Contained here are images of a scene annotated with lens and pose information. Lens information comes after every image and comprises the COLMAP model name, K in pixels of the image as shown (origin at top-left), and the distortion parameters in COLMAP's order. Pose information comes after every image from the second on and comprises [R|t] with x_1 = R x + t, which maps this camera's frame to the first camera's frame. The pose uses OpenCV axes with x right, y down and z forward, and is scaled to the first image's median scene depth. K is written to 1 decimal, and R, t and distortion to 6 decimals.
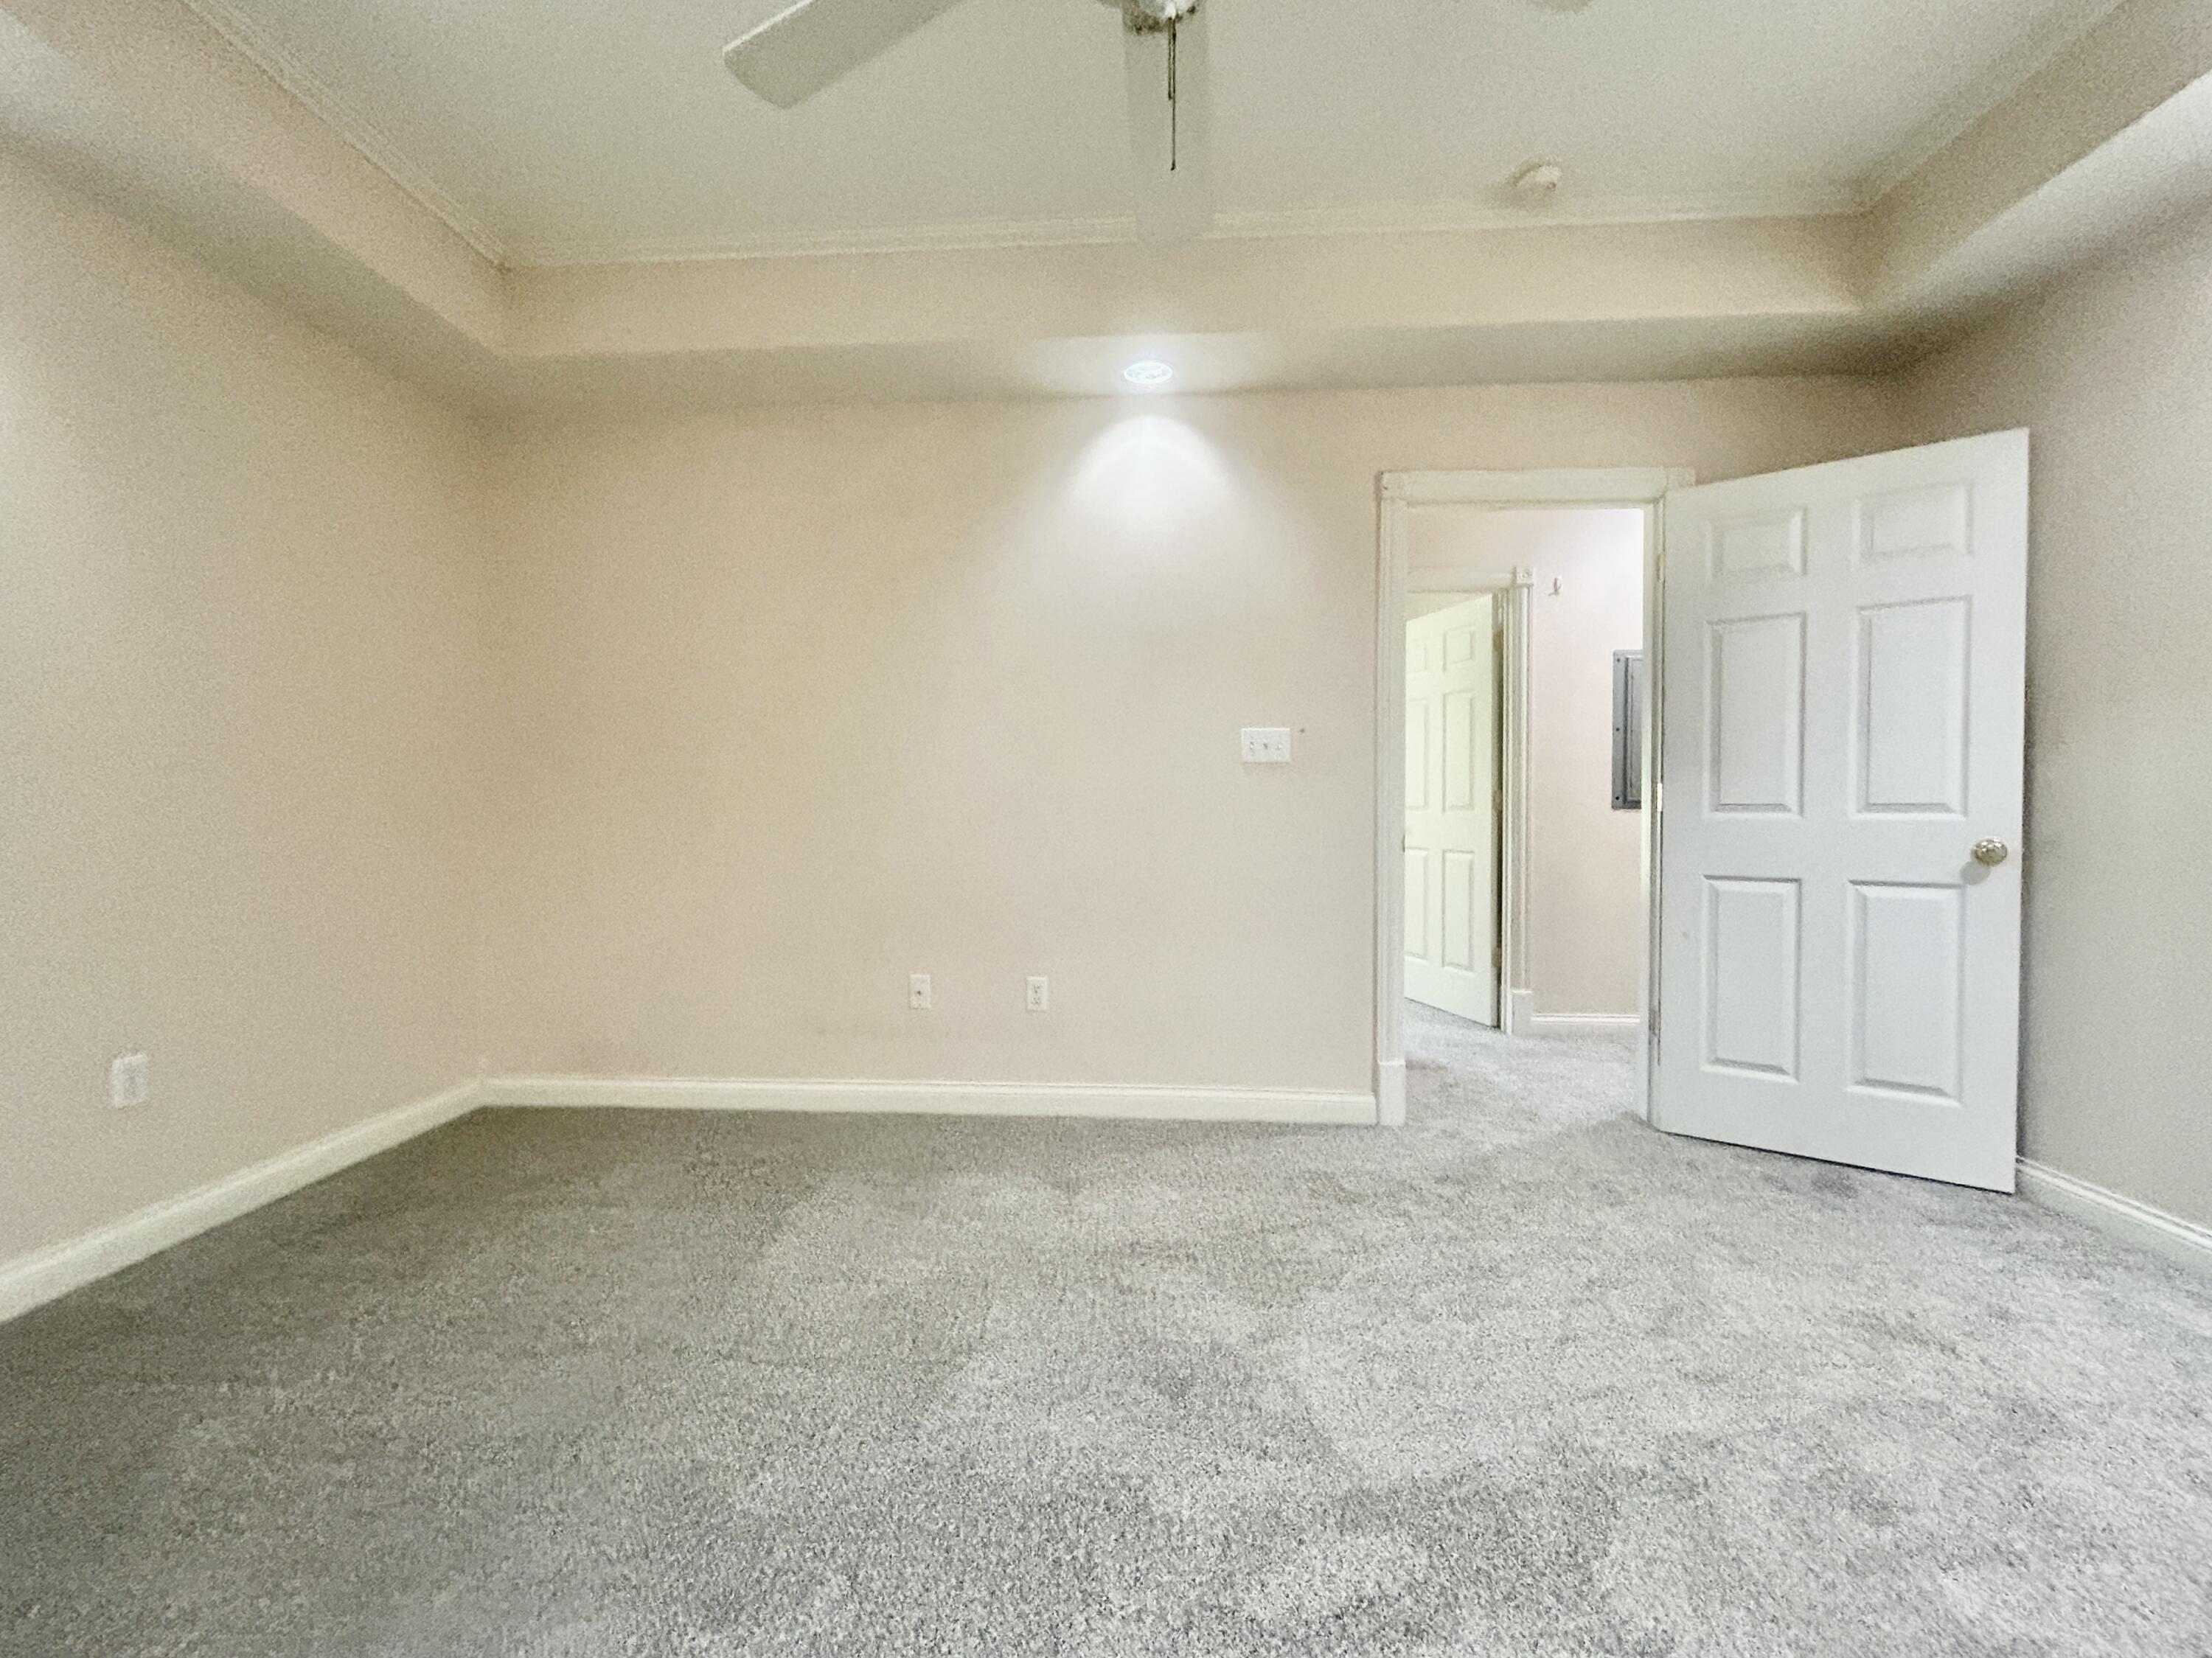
lens RADIAL K [[899.3, 0, 1095.6], [0, 899.3, 828.2], [0, 0, 1]] dist [-0.000612, -0.000039]
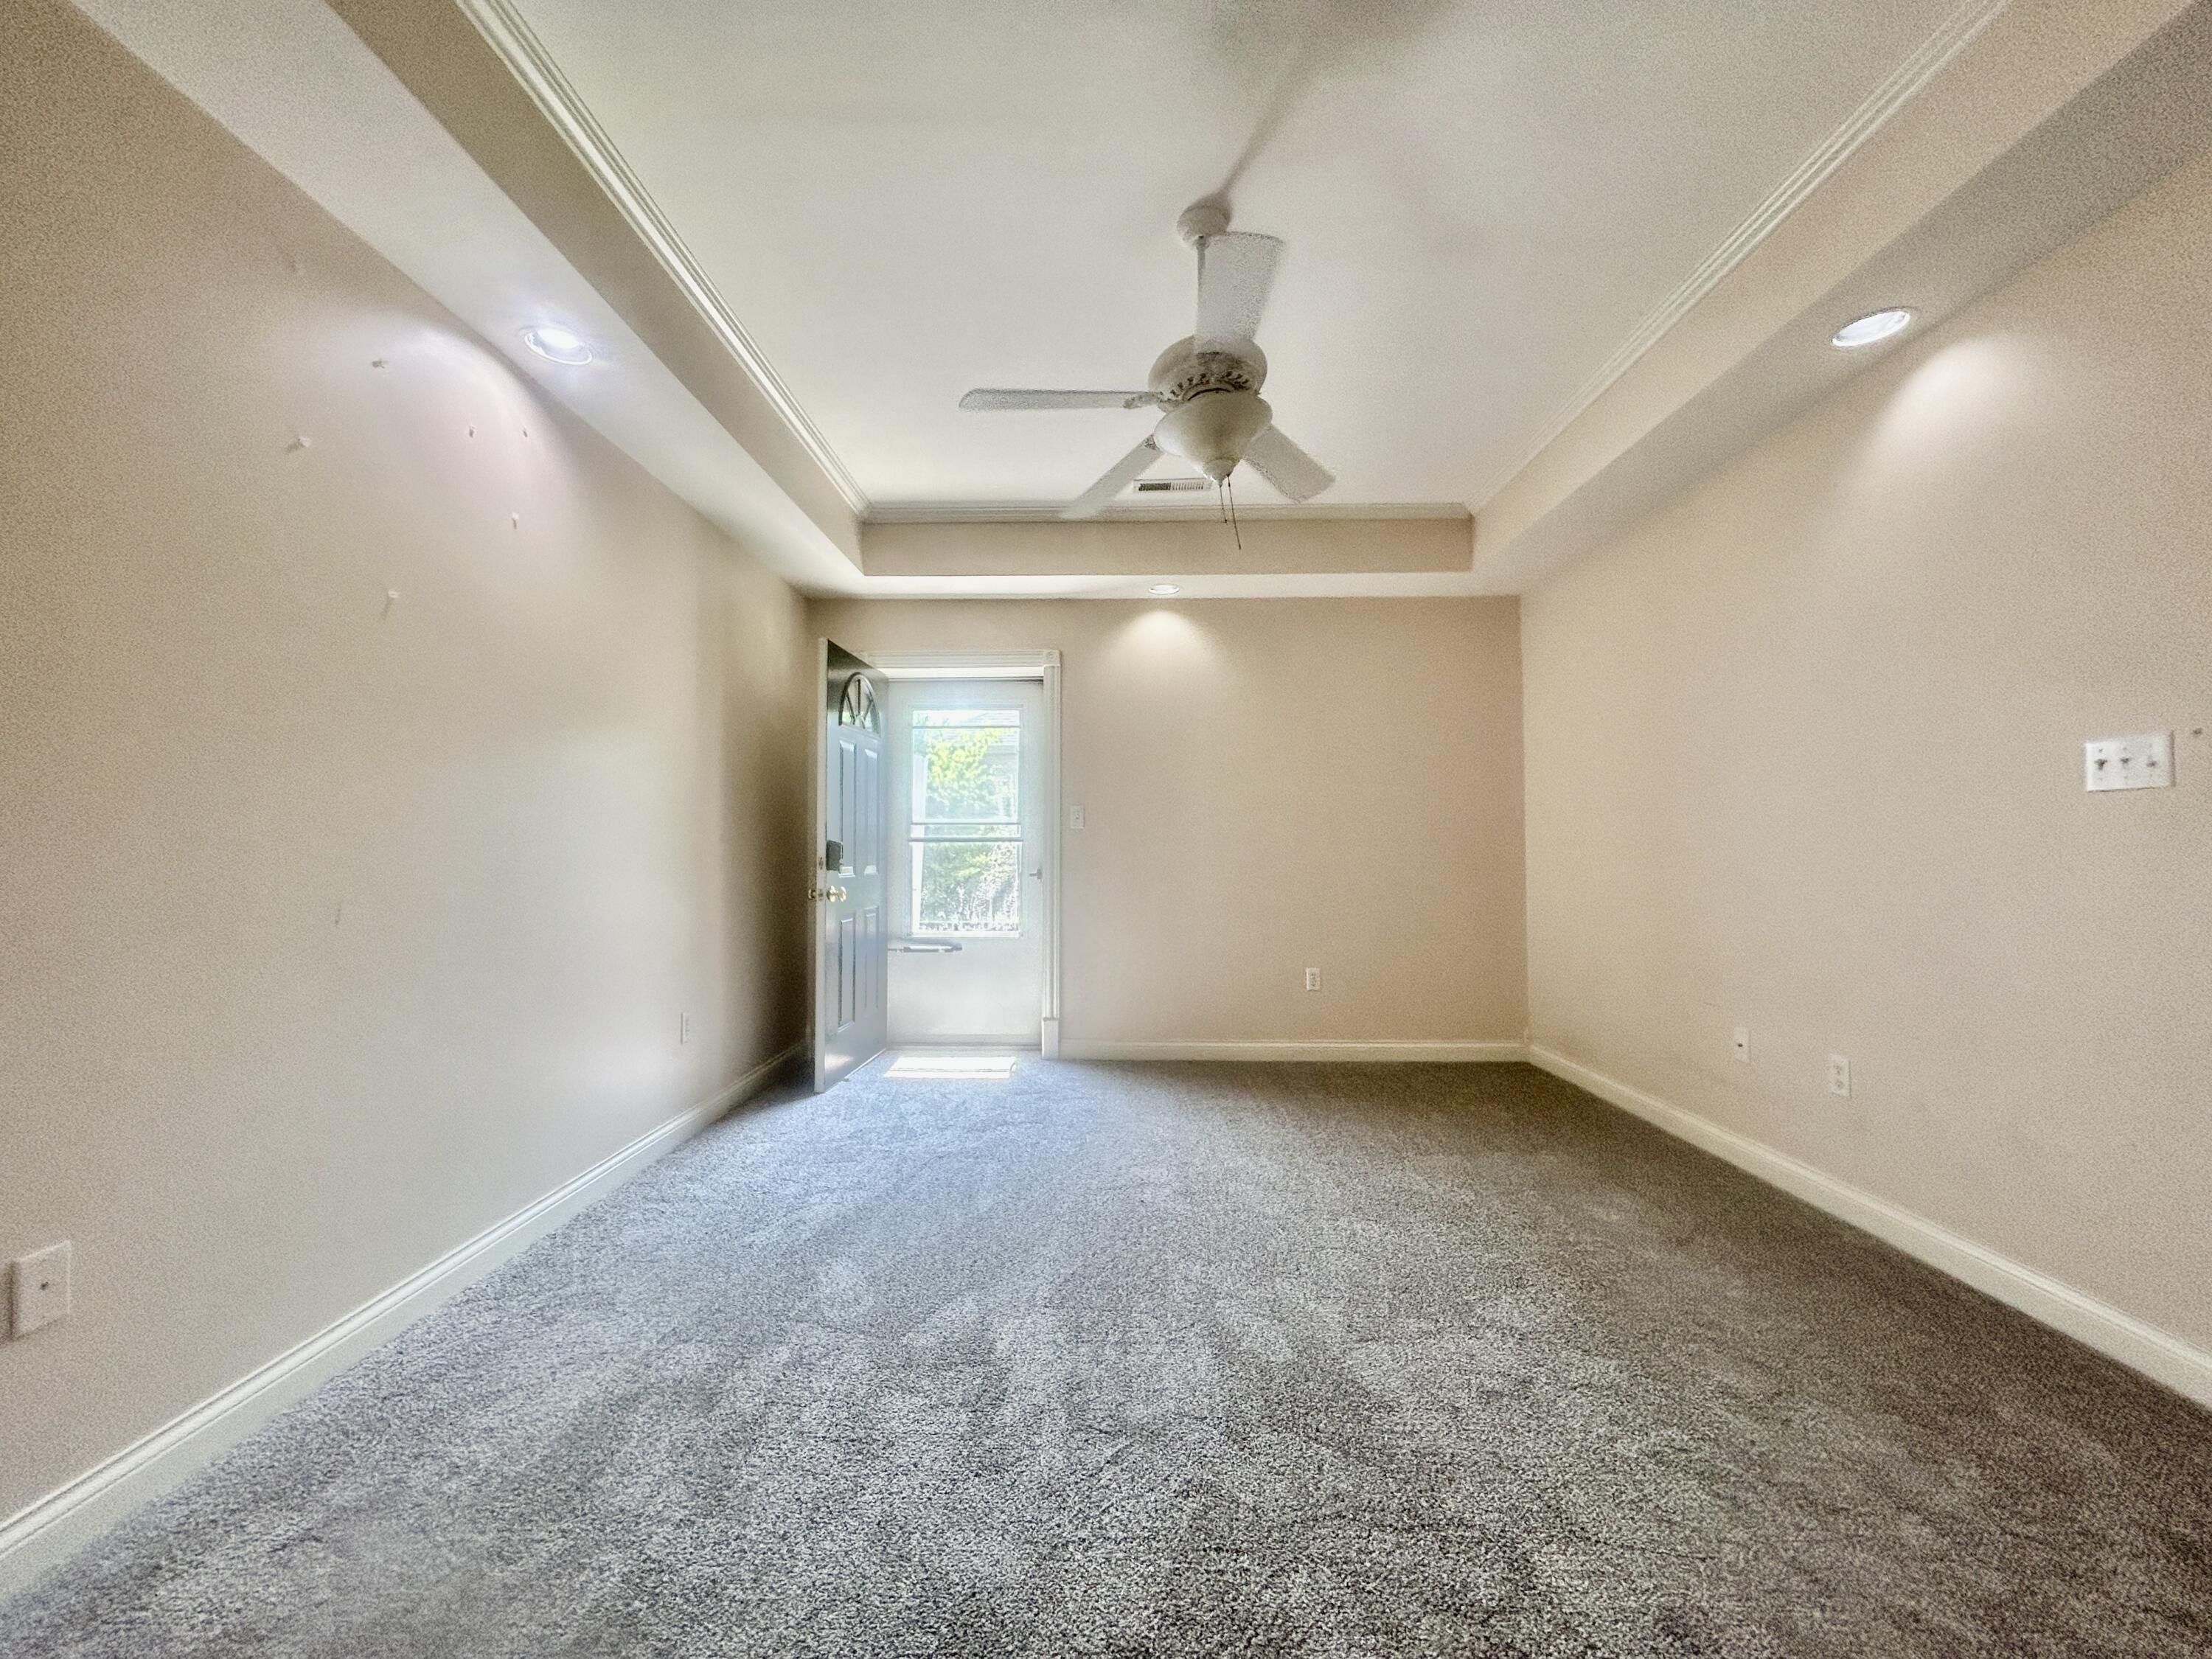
lens RADIAL K [[899.3, 0, 1095.6], [0, 899.3, 828.7], [0, 0, 1]] dist [-0.000612, -0.000039]
pose [[0.038419, -0.024768, -0.998955, 0.947049], [-0.015369, 0.999560, -0.025374, -0.022787], [0.999144, 0.016328, 0.038022, 0.311378]]
